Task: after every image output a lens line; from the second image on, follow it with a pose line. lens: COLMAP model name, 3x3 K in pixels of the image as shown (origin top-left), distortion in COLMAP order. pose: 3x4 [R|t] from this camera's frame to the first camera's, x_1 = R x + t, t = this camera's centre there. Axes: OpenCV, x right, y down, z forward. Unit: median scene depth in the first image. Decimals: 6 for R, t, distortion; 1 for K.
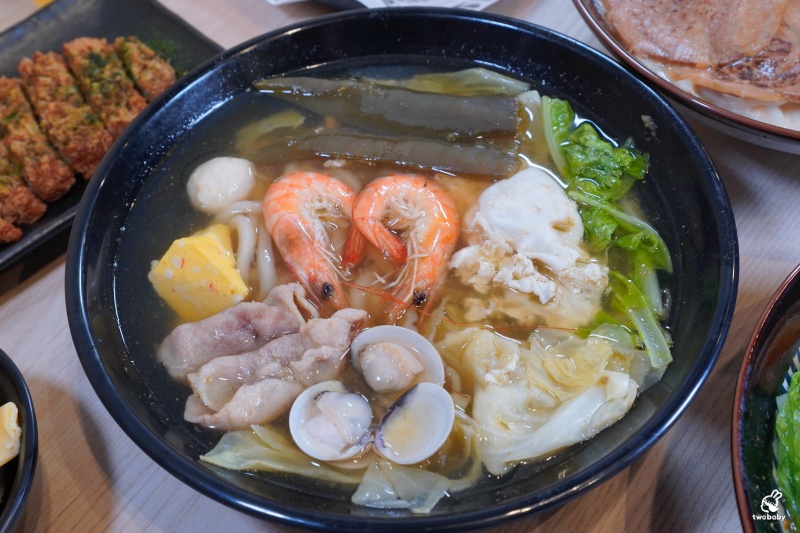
lens RADIAL K [[961.3, 0, 397.7], [0, 961.3, 280.1], [0, 0, 1]] dist [-0.006154, -0.008322]
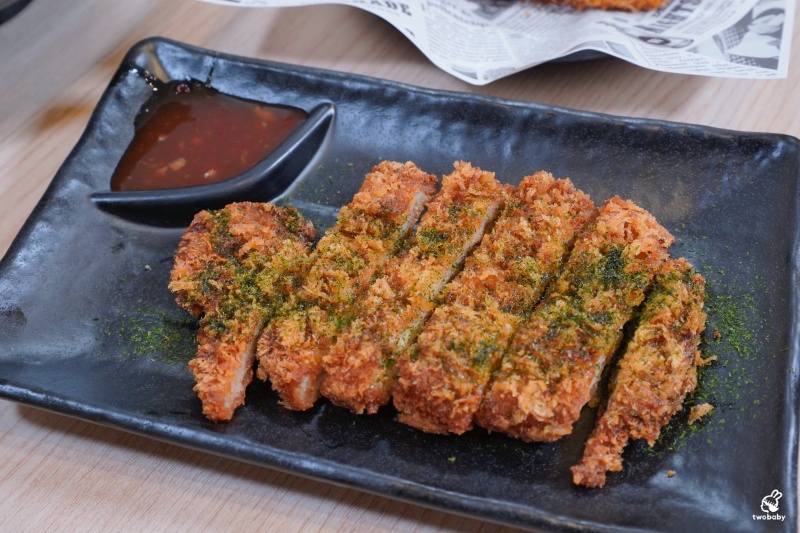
lens RADIAL K [[956.7, 0, 402.4], [0, 956.7, 281.3], [0, 0, 1]] dist [-0.002866, -0.021172]
pose [[0.498939, 0.718207, -0.485014, -0.141629], [-0.686123, 0.669250, 0.285201, -0.395303], [0.529430, 0.190481, 0.826693, 0.661677]]
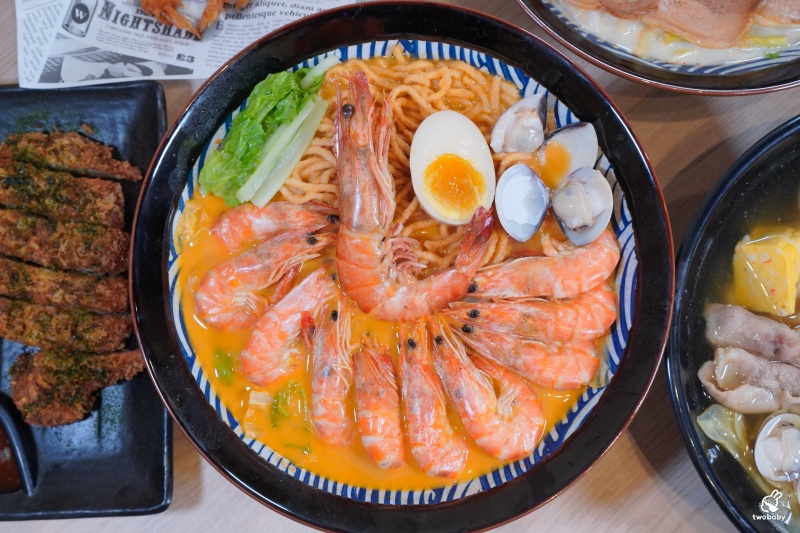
lens RADIAL K [[956.7, 0, 402.4], [0, 956.7, 281.3], [0, 0, 1]] dist [-0.002866, -0.021172]
pose [[0.674970, -0.724624, 0.139055, -0.342129], [0.556696, 0.623821, 0.548578, -0.650849], [-0.484258, -0.292862, 0.824455, -0.067992]]
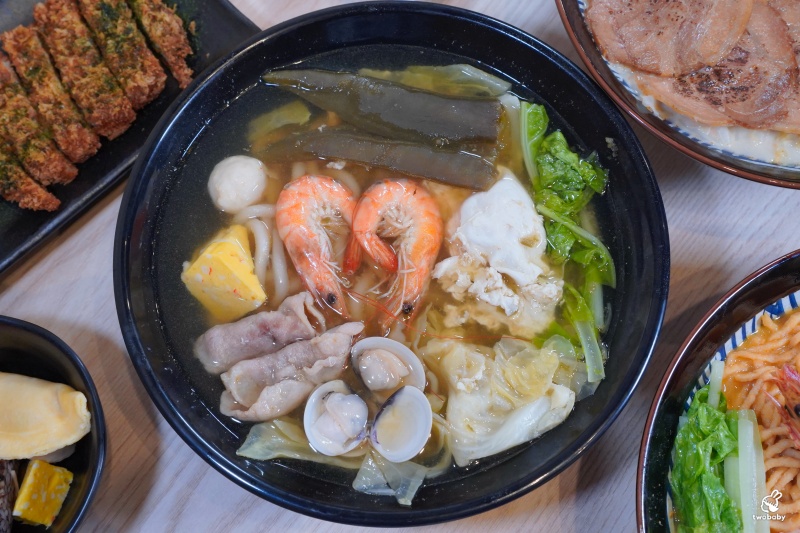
lens RADIAL K [[956.7, 0, 402.4], [0, 956.7, 281.3], [0, 0, 1]] dist [-0.002866, -0.021172]
pose [[0.999286, 0.019654, 0.032265, -0.023076], [-0.029076, 0.945394, 0.324630, -0.399326], [-0.024123, -0.325336, 0.945291, -0.135803]]
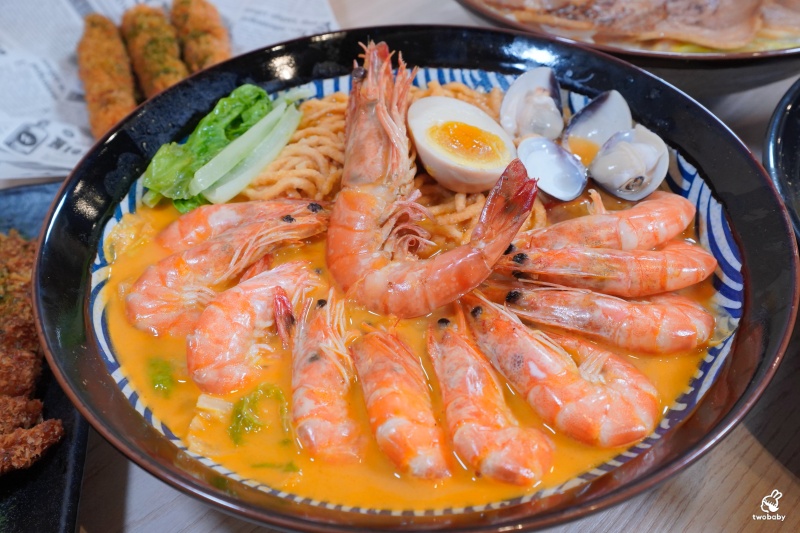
lens RADIAL K [[961.3, 0, 397.7], [0, 961.3, 280.1], [0, 0, 1]] dist [-0.006154, -0.008322]
pose [[0.602802, -0.525195, 0.600666, -0.737692], [0.636957, 0.770142, 0.034155, 0.008297], [-0.480536, 0.362010, 0.798770, 0.244527]]
